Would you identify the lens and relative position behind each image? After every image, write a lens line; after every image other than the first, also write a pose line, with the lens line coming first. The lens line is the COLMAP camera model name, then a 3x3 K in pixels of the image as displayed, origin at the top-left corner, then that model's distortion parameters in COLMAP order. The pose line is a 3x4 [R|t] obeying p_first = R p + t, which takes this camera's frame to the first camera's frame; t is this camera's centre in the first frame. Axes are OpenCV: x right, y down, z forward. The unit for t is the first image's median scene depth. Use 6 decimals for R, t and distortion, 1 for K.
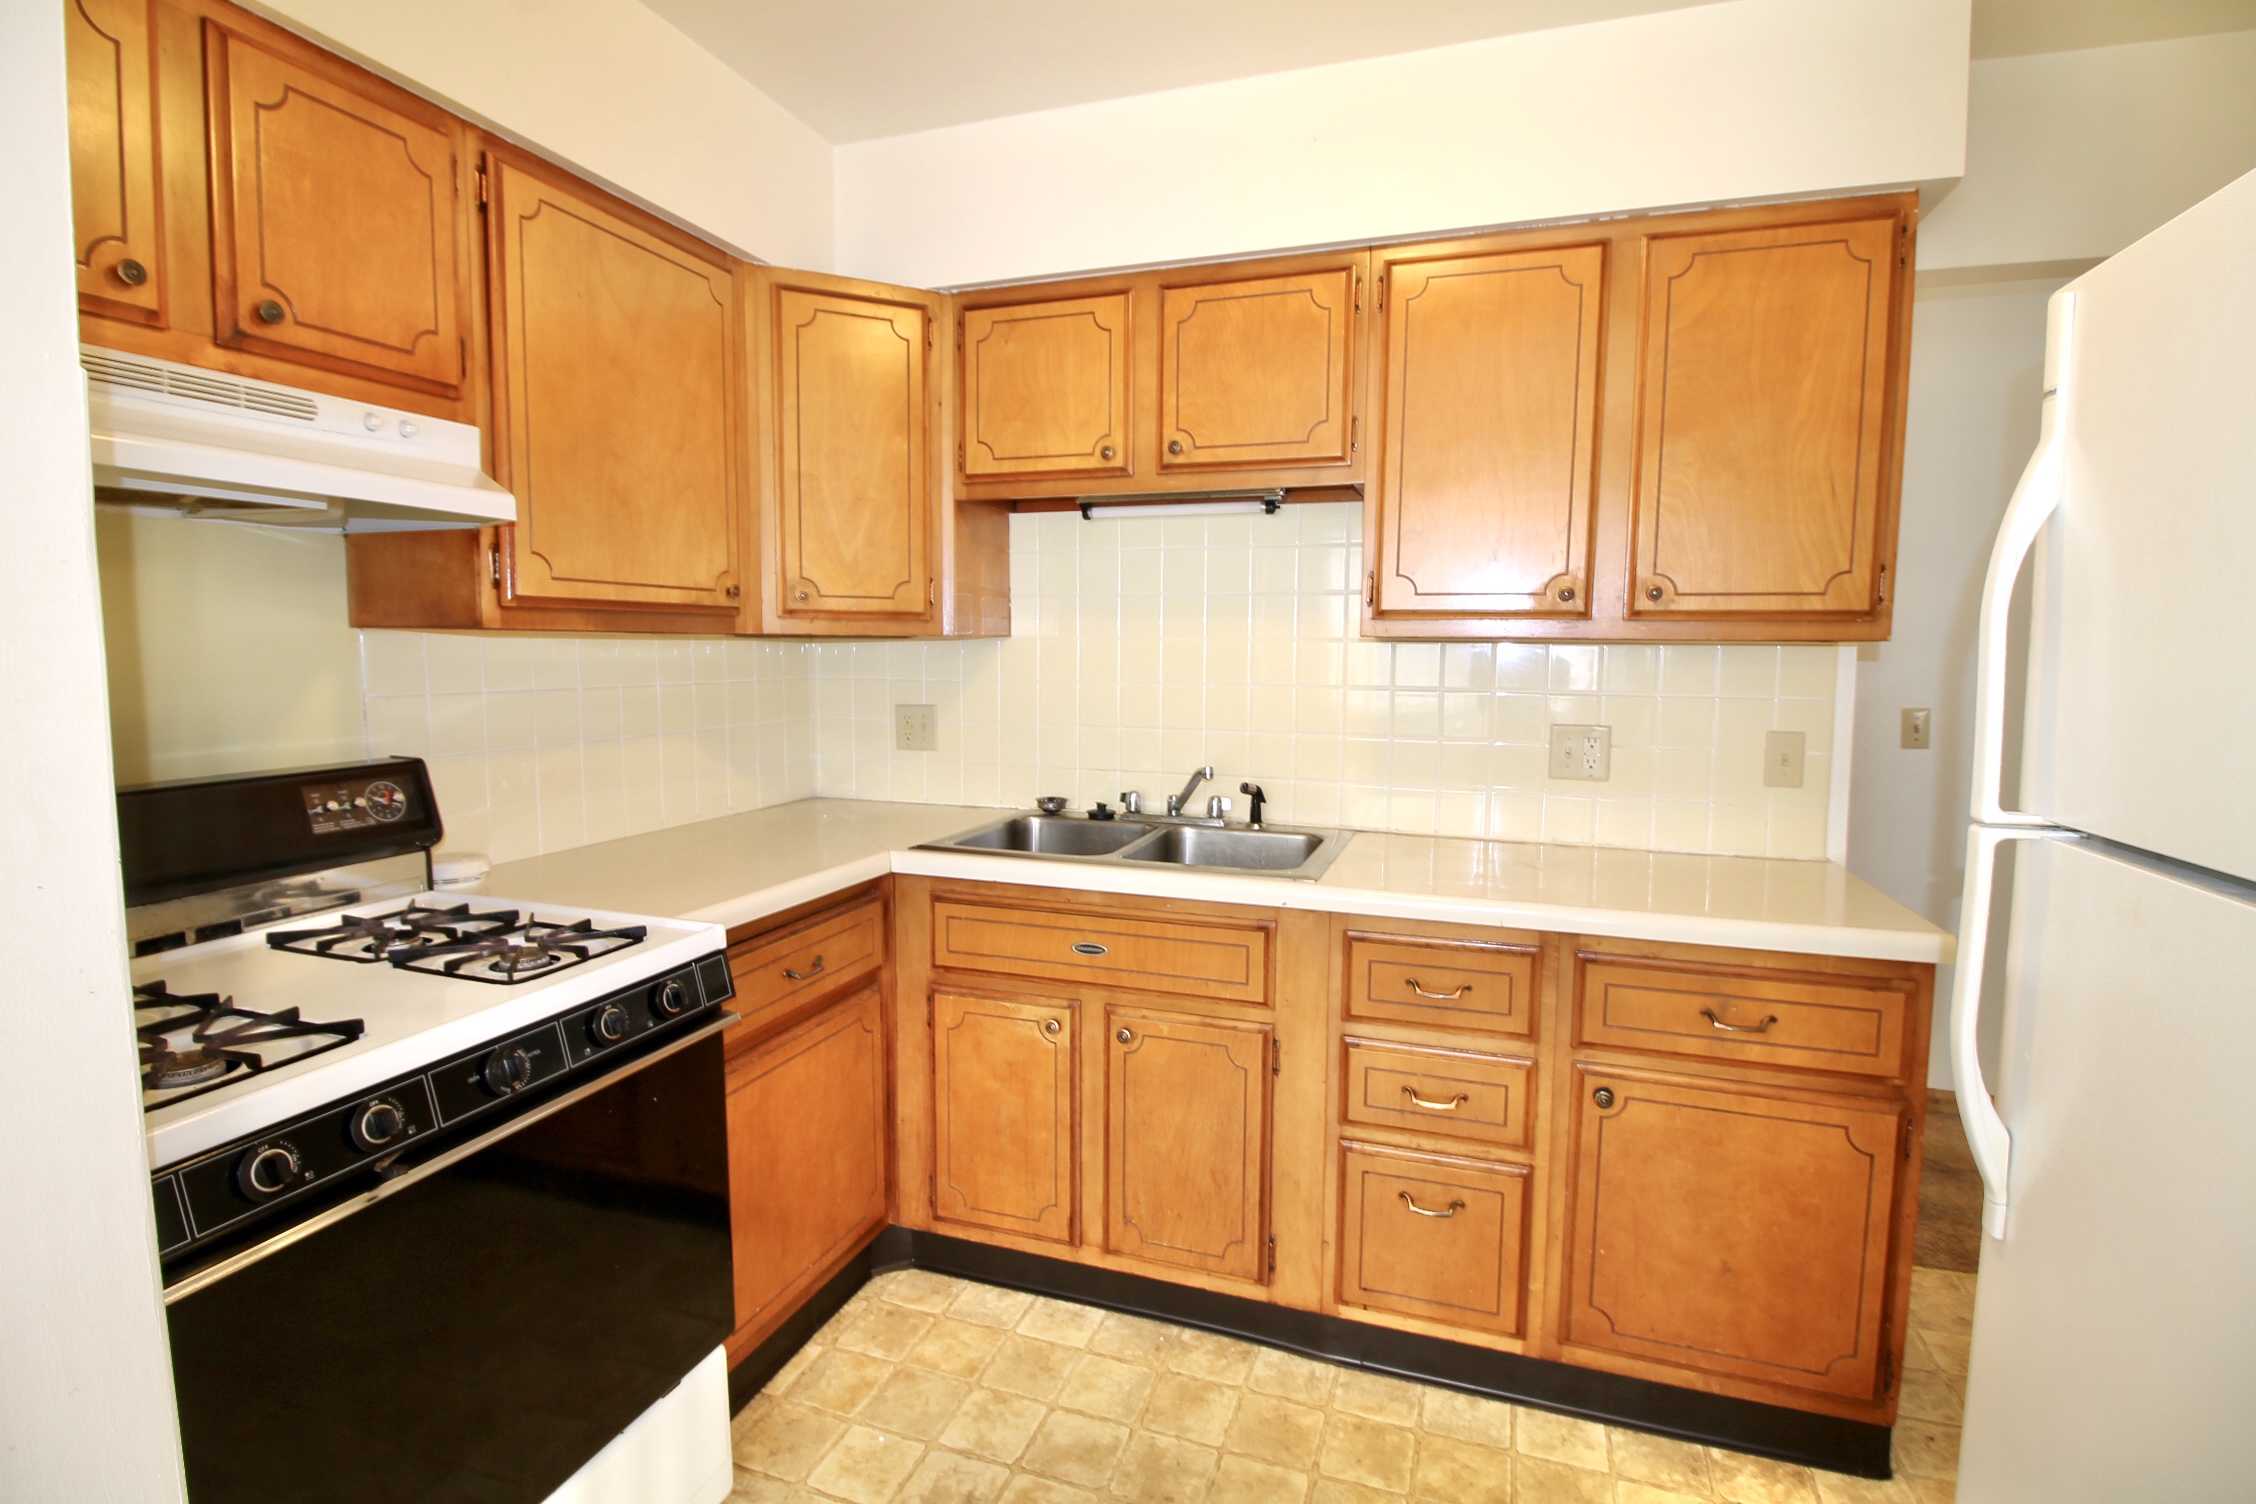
lens RADIAL K [[1076.6, 0, 1146.8], [0, 1076.6, 739.0], [0, 0, 1]] dist [0.001024, -0.012900]
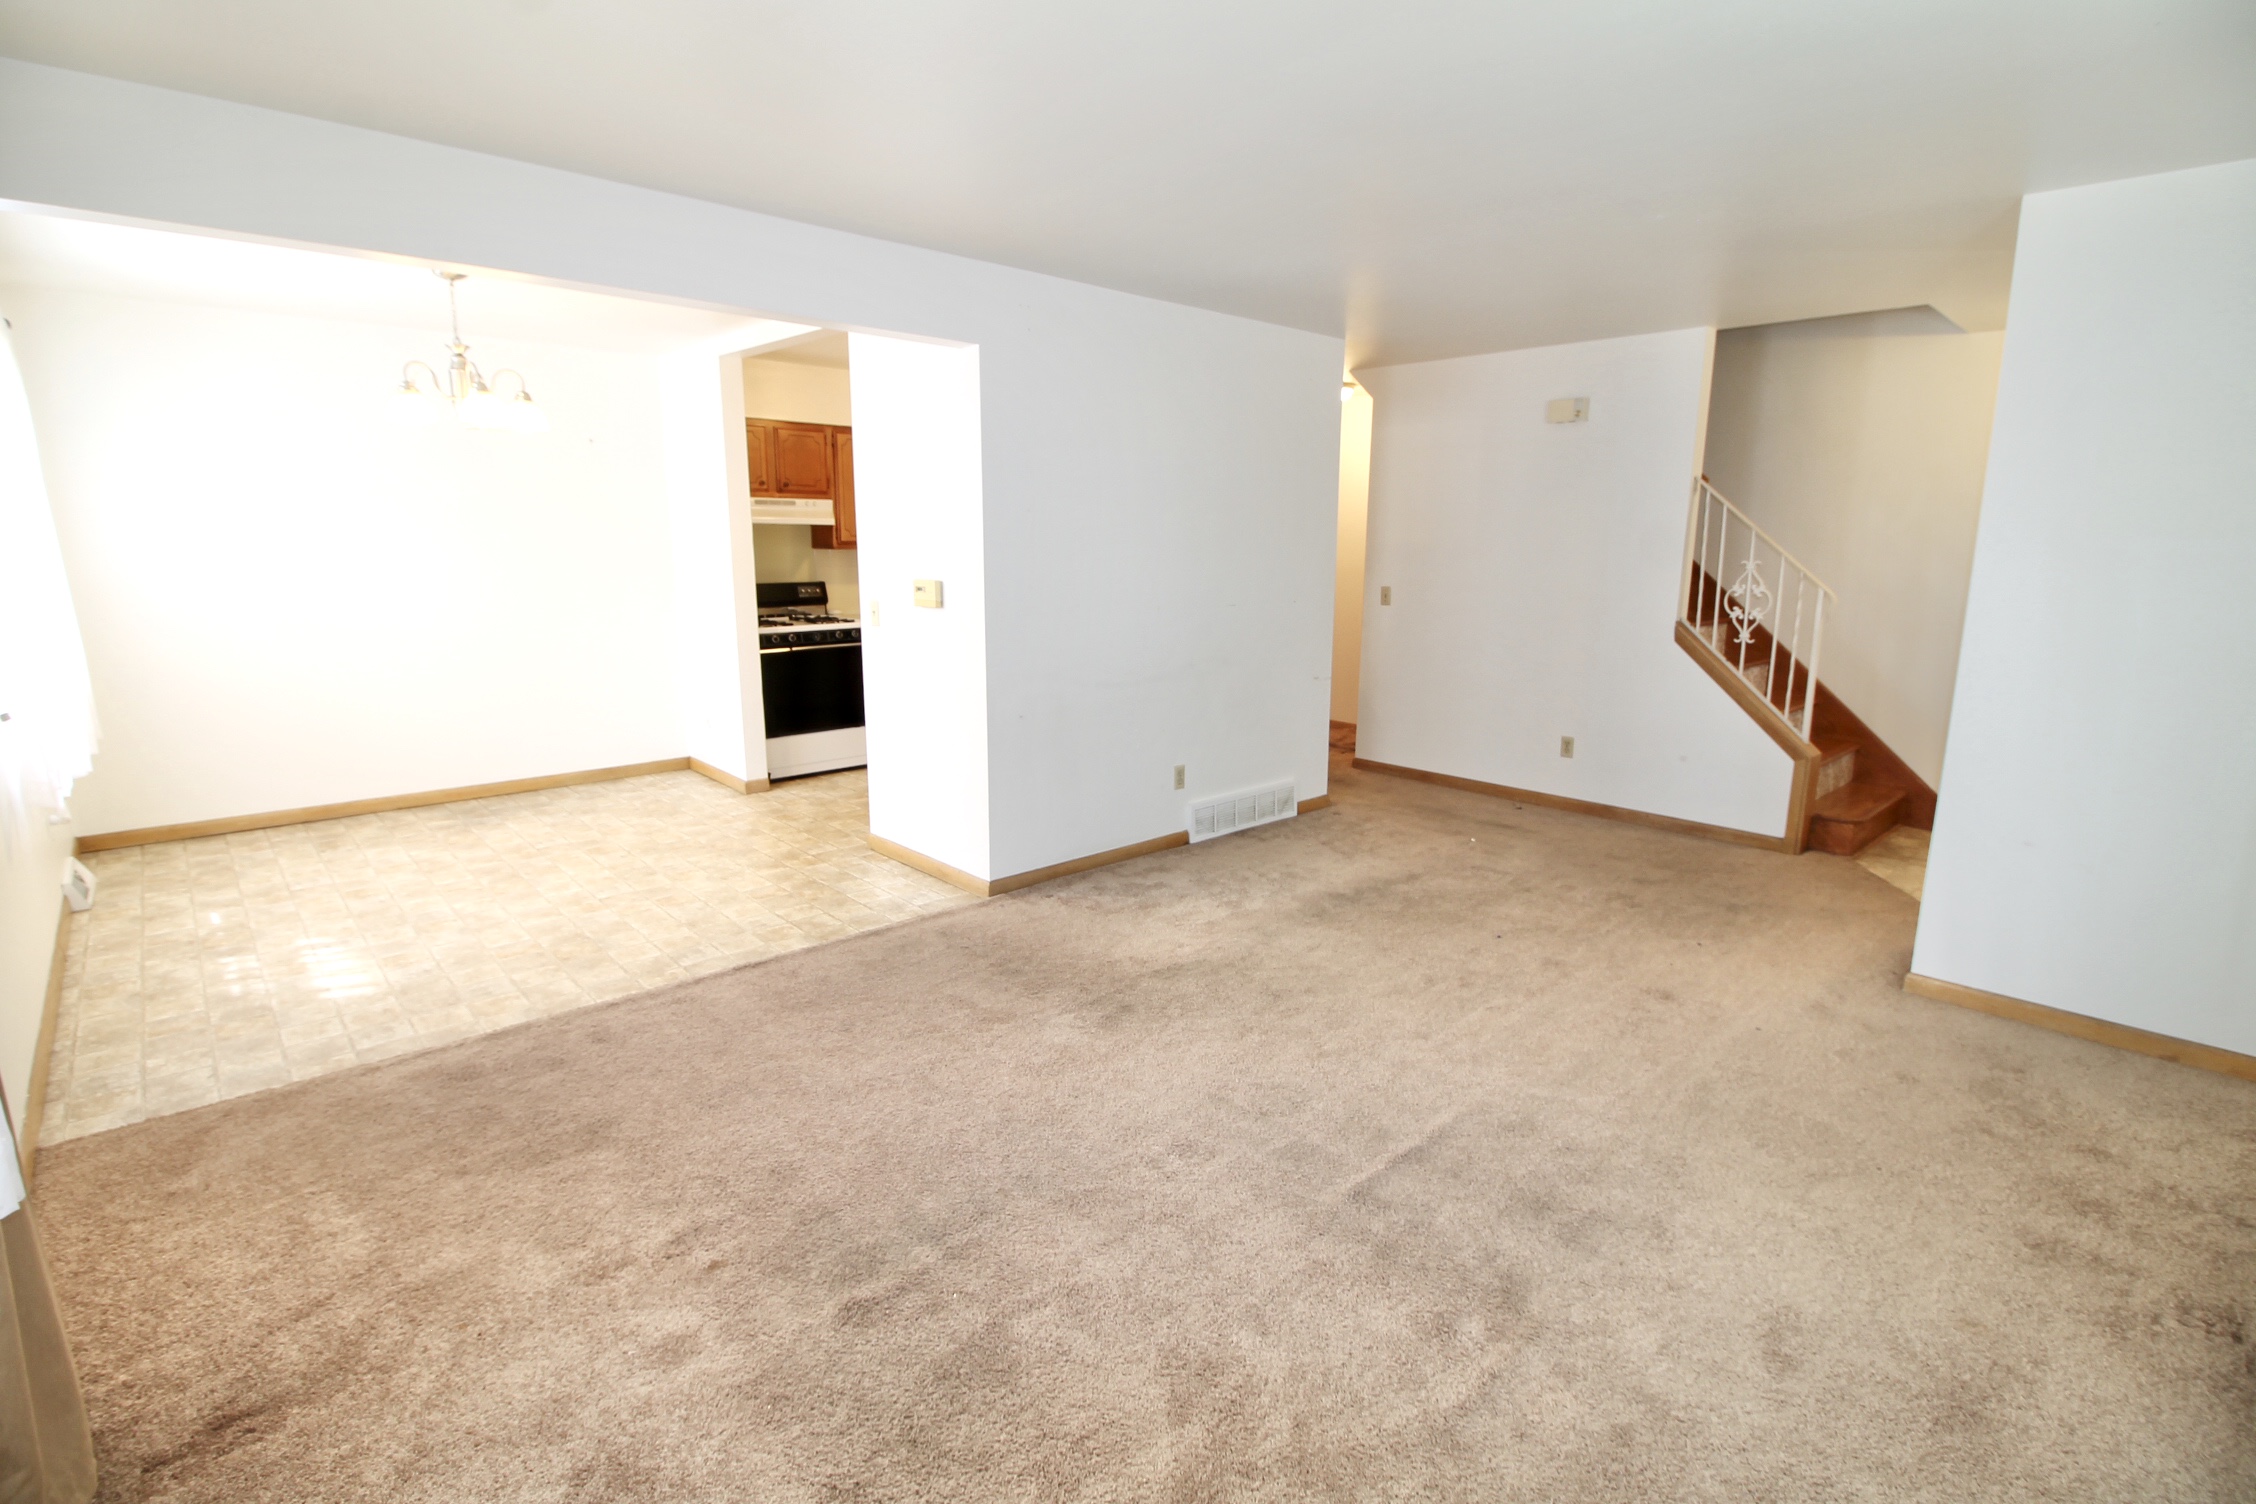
lens RADIAL K [[1037.7, 0, 1089.7], [0, 1037.7, 698.3], [0, 0, 1]] dist [0.017101, -0.020448]
pose [[0.868949, 0.075752, -0.489071, 1.738421], [-0.042005, 0.995939, 0.079629, 0.085159], [0.493117, -0.048650, 0.868602, -1.559138]]
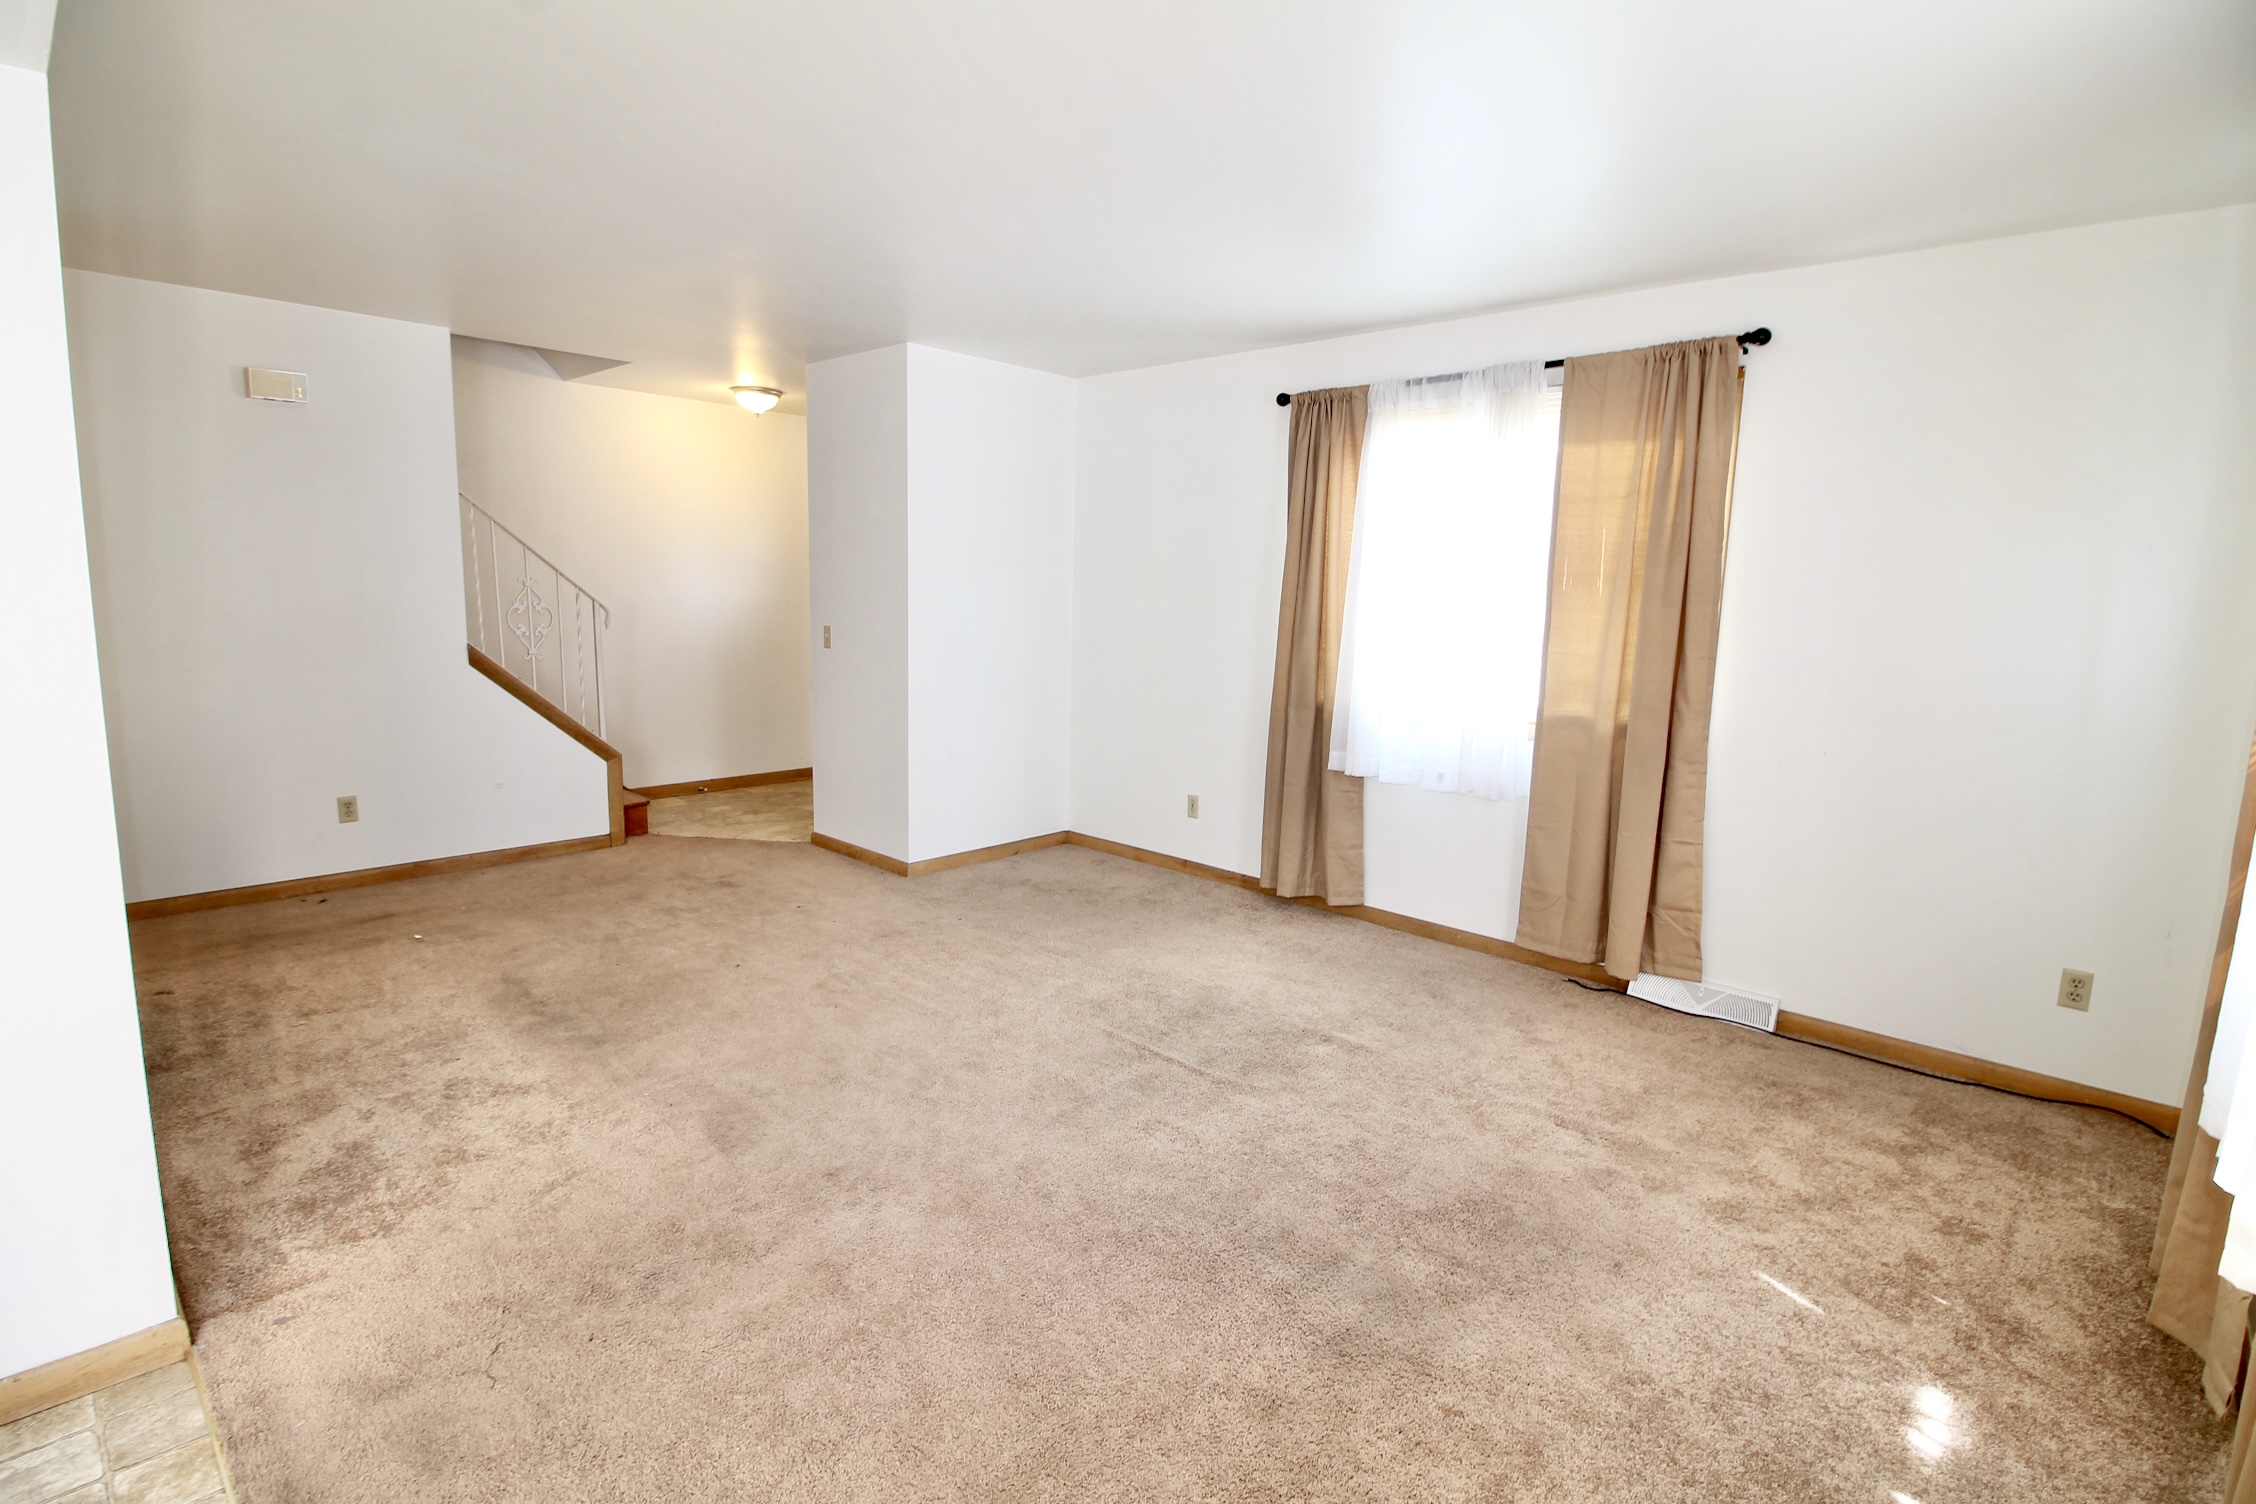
lens RADIAL K [[1076.6, 0, 1146.8], [0, 1076.6, 739.0], [0, 0, 1]] dist [0.001024, -0.012900]
pose [[0.407687, -0.126121, 0.904370, 0.294449], [0.047678, 0.992005, 0.116849, 0.049007], [-0.911876, -0.004520, 0.410441, -1.088851]]
